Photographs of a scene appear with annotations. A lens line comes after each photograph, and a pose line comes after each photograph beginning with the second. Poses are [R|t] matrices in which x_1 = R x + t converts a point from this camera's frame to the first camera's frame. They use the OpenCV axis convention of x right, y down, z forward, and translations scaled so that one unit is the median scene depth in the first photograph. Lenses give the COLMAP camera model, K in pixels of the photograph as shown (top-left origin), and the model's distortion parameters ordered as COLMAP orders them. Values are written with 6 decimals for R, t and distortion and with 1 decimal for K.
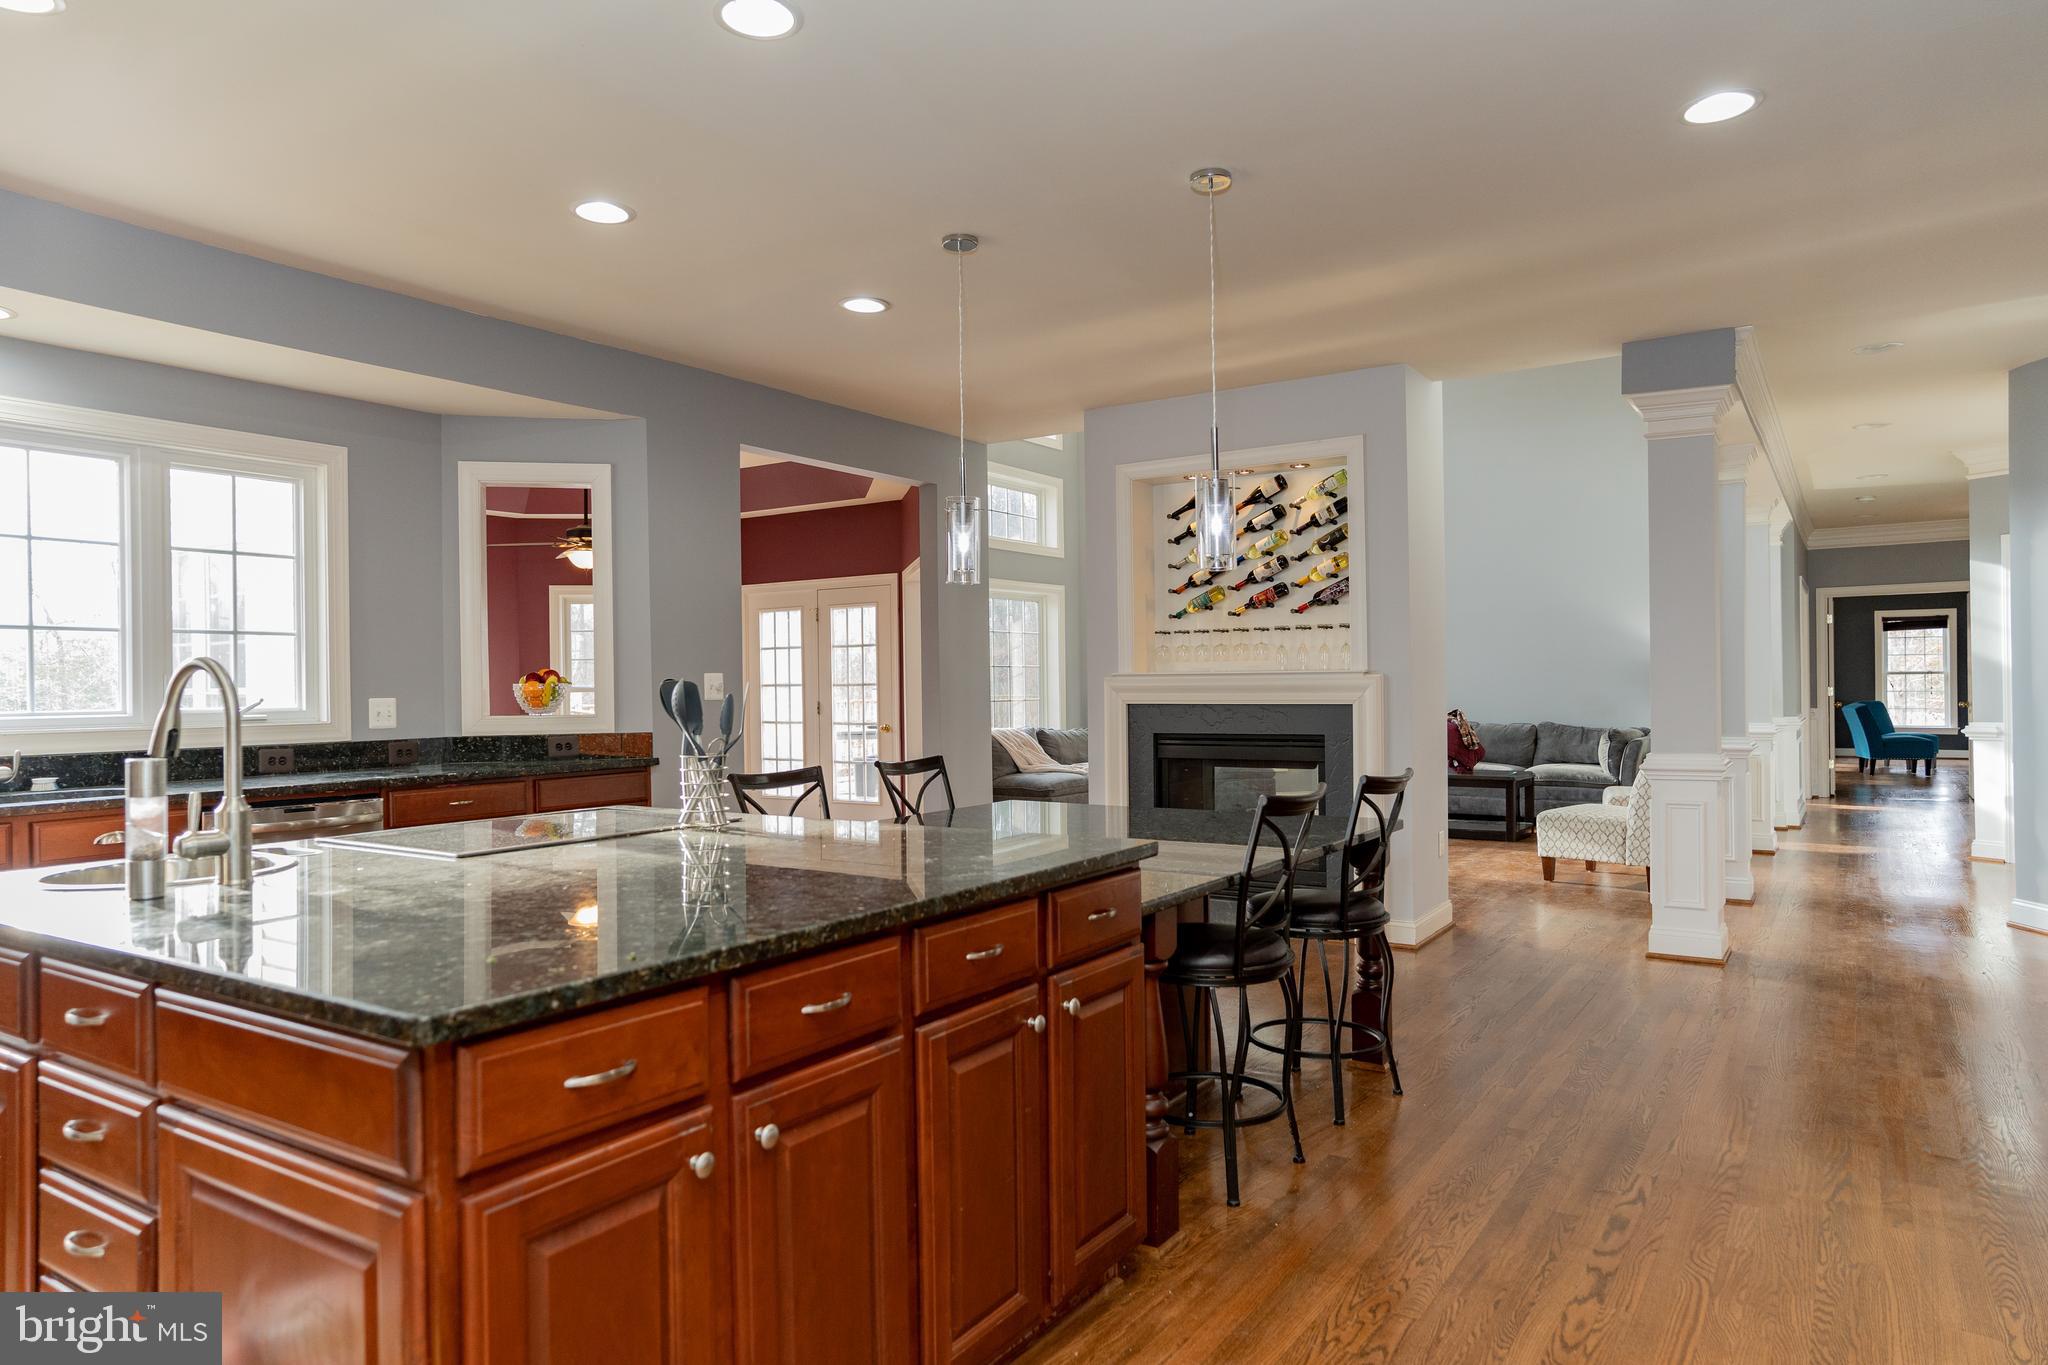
lens RADIAL K [[1268.4, 0, 1024.0], [0, 1268.4, 682.5], [0, 0, 1]] dist [-0.037567, 0.003075]
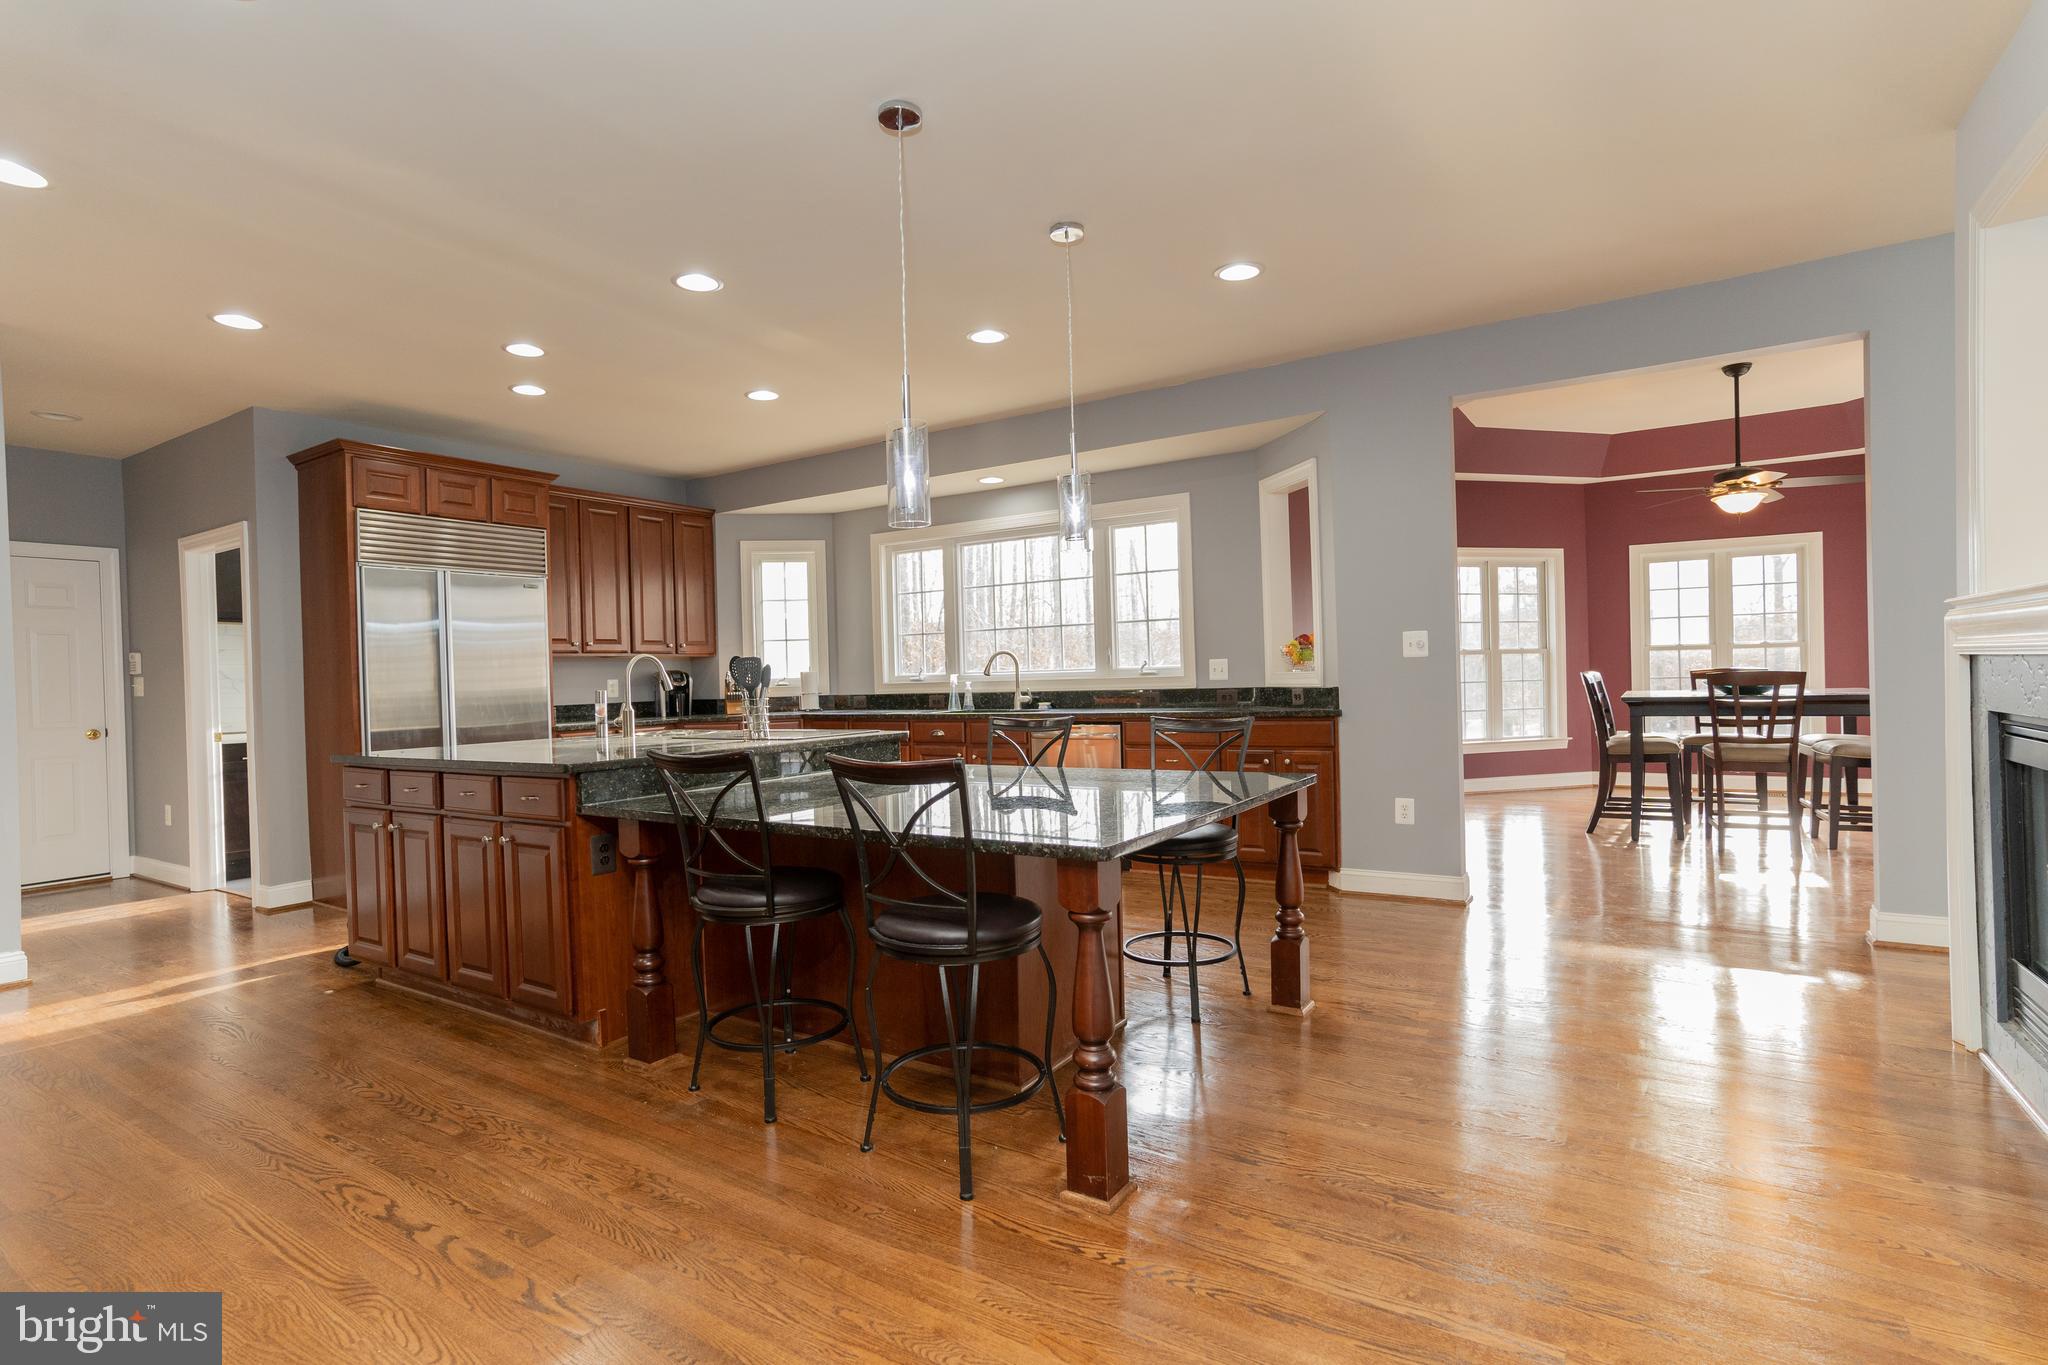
lens RADIAL K [[999.2, 0, 1024.0], [0, 999.2, 682.5], [0, 0, 1]] dist [-0.023882, 0.000704]
pose [[0.018828, 0.019550, -0.999632, 0.710881], [0.017896, 0.999642, 0.019888, 0.013412], [0.999663, -0.018264, 0.018472, 0.839068]]
